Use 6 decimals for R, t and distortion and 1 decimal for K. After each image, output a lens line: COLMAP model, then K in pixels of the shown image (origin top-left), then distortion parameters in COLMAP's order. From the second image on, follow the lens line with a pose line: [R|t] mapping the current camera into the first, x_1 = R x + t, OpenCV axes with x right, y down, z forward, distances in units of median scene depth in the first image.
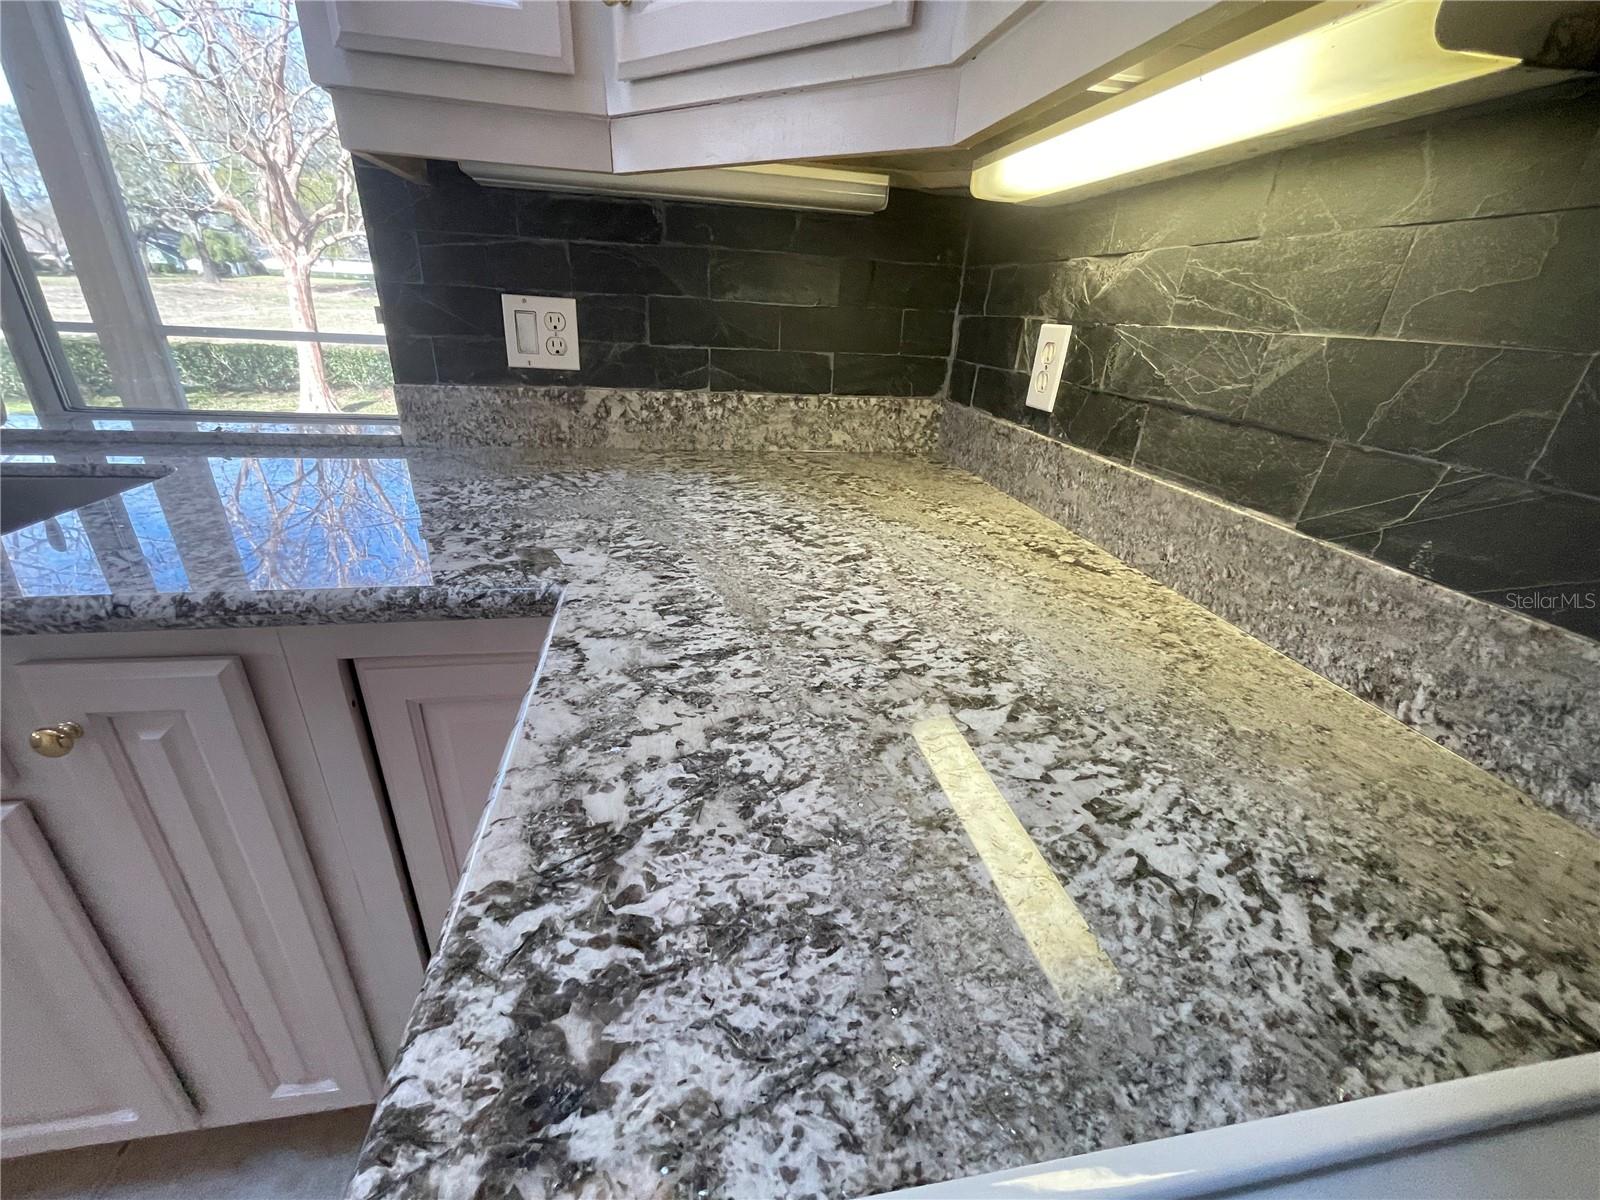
lens RADIAL K [[655.6, 0, 796.9], [0, 655.6, 599.2], [0, 0, 1]] dist [-0.000783, 0.001143]
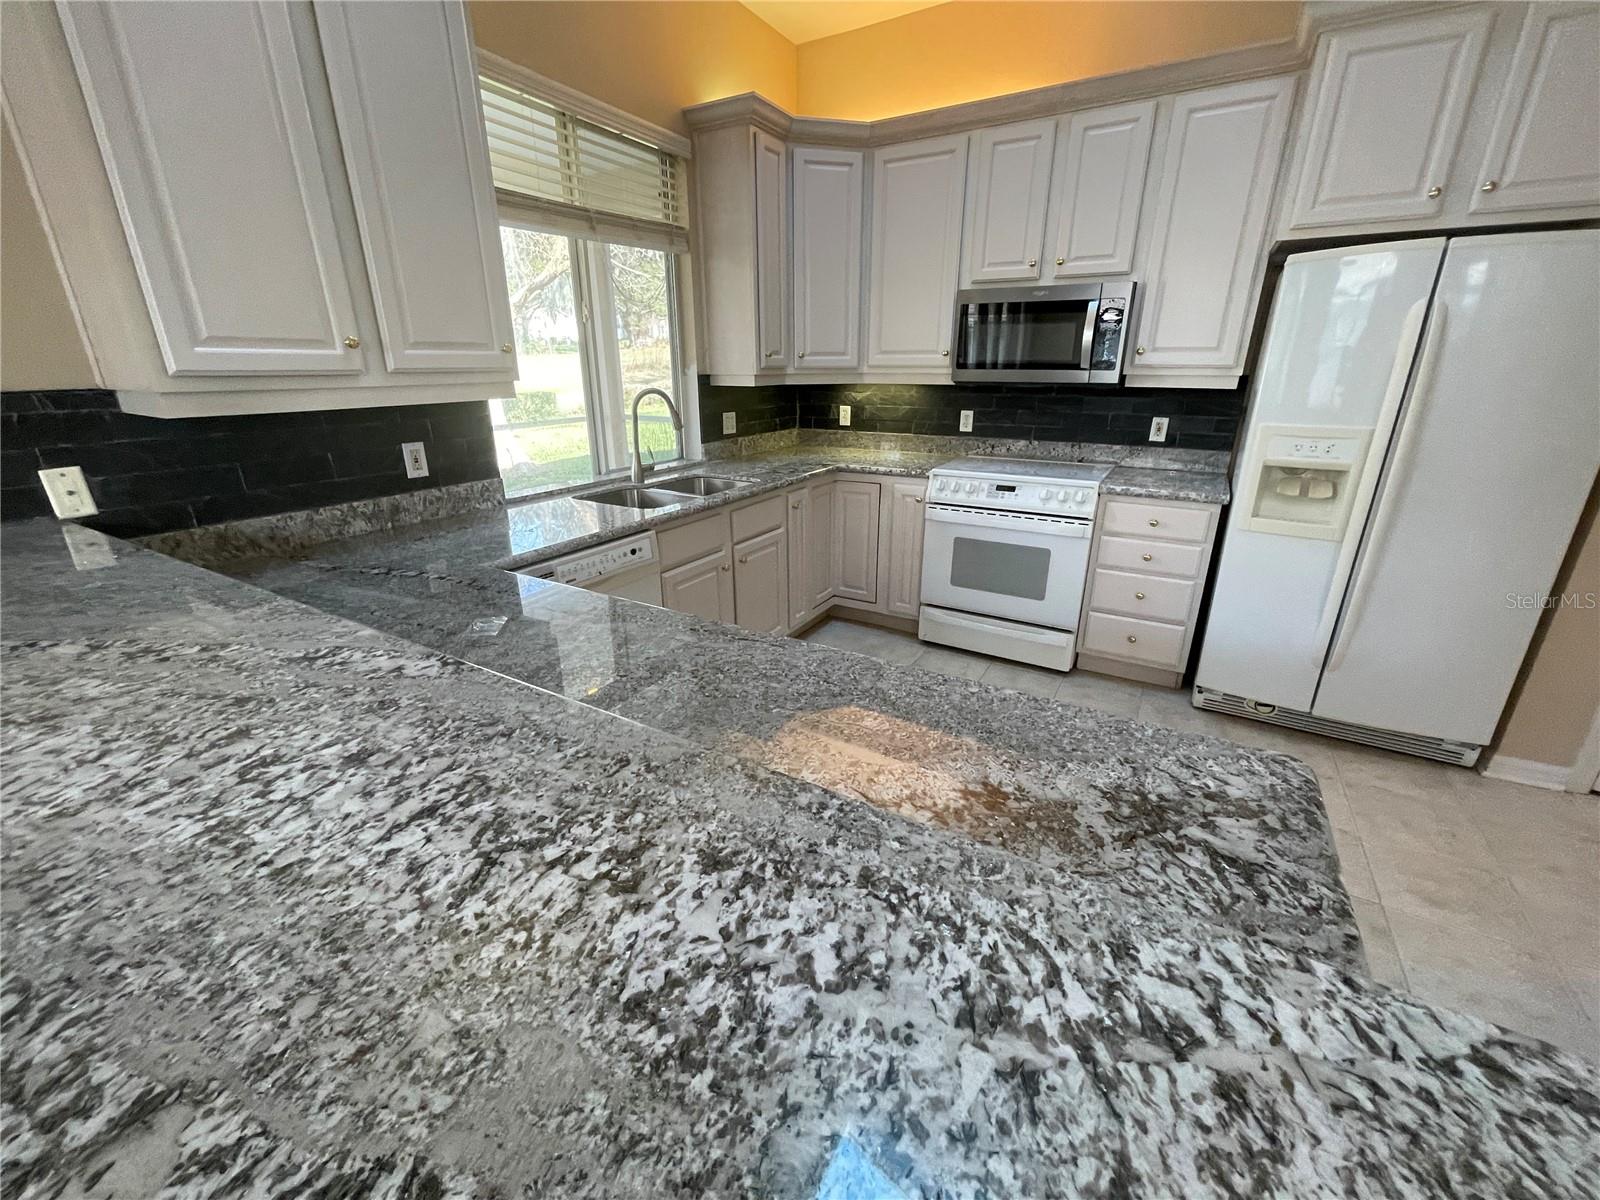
lens RADIAL K [[655.6, 0, 796.9], [0, 655.6, 599.2], [0, 0, 1]] dist [-0.000783, 0.001143]
pose [[0.652475, -0.302635, 0.694758, -2.897582], [0.344445, 0.935057, 0.083826, 0.275648], [-0.675006, 0.184611, 0.714342, -1.494569]]
